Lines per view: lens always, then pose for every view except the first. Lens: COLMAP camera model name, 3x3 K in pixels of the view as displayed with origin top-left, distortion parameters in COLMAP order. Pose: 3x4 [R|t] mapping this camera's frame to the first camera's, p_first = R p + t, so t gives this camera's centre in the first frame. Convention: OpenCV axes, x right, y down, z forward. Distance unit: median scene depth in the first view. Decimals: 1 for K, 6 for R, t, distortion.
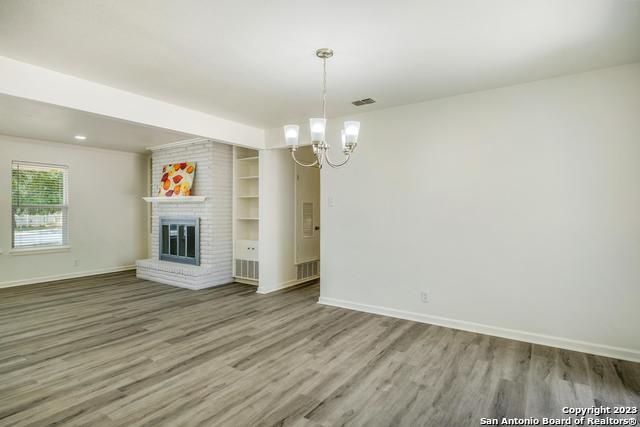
lens RADIAL K [[341.3, 0, 320.0], [0, 341.3, 213.5], [0, 0, 1]] dist [0.002156, 0.000413]
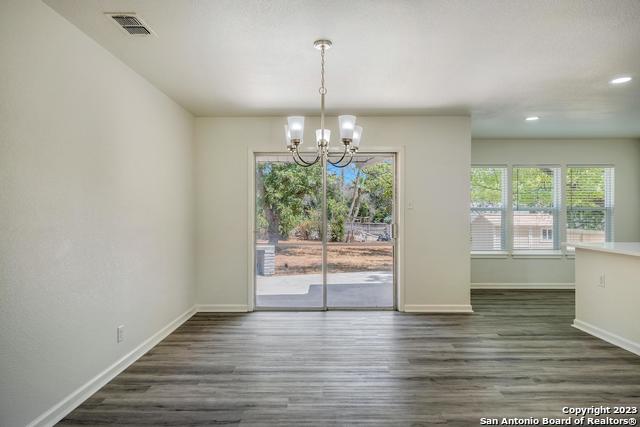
lens RADIAL K [[391.8, 0, 320.0], [0, 391.8, 213.5], [0, 0, 1]] dist [0.003517, 0.003695]
pose [[-0.563744, 0.002233, 0.825946, -0.389023], [0.005463, 0.999985, 0.001026, -0.004494], [-0.825931, 0.005091, -0.563748, 0.714128]]
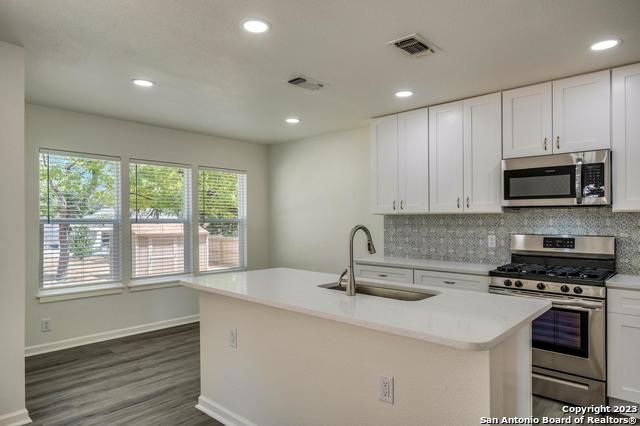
lens RADIAL K [[391.8, 0, 320.0], [0, 391.8, 213.0], [0, 0, 1]] dist [0.003517, 0.003695]
pose [[-0.989720, 0.012665, 0.142457, -0.268784], [0.011735, 0.999904, -0.007368, -0.019117], [-0.142536, -0.005621, -0.989774, 0.367477]]
